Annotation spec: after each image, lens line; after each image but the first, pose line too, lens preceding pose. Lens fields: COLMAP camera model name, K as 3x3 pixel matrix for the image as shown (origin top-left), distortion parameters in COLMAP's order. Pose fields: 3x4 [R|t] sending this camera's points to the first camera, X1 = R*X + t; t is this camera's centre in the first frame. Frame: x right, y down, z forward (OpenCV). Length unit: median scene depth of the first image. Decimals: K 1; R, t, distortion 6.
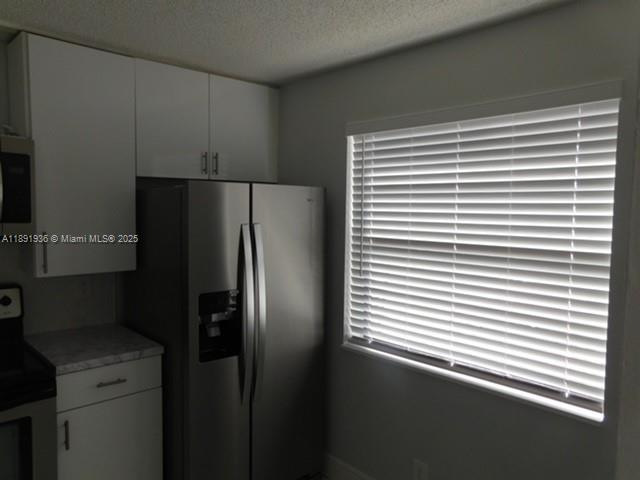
lens RADIAL K [[476.6, 0, 322.4], [0, 476.6, 241.8], [0, 0, 1]] dist [-0.024041, 0.051240]
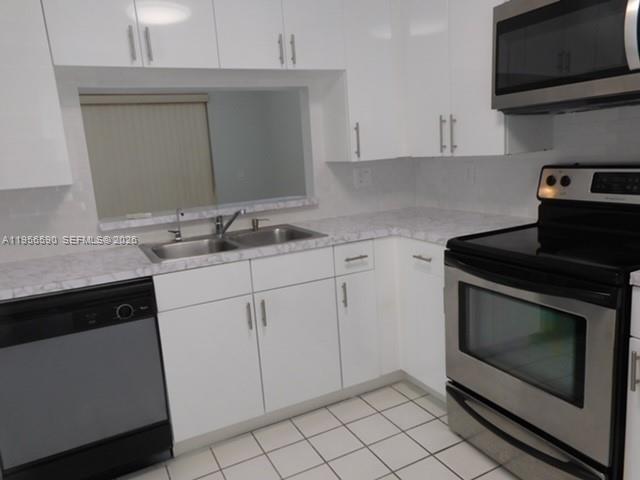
lens RADIAL K [[476.6, 0, 322.4], [0, 476.6, 241.8], [0, 0, 1]] dist [-0.024041, 0.051240]
pose [[-0.287821, 0.183439, -0.939952, 0.221911], [-0.002961, 0.981309, 0.192417, 0.079934], [0.957680, 0.058165, -0.281898, 0.725996]]
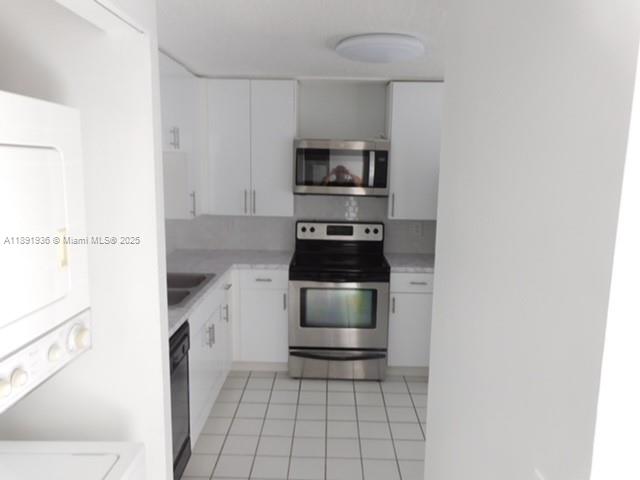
lens RADIAL K [[476.6, 0, 322.4], [0, 476.6, 241.8], [0, 0, 1]] dist [-0.024041, 0.051240]
pose [[0.708358, 0.108777, -0.697421, 0.507861], [-0.057233, 0.993652, 0.096850, 0.001317], [0.703529, -0.028689, 0.710087, -0.474683]]
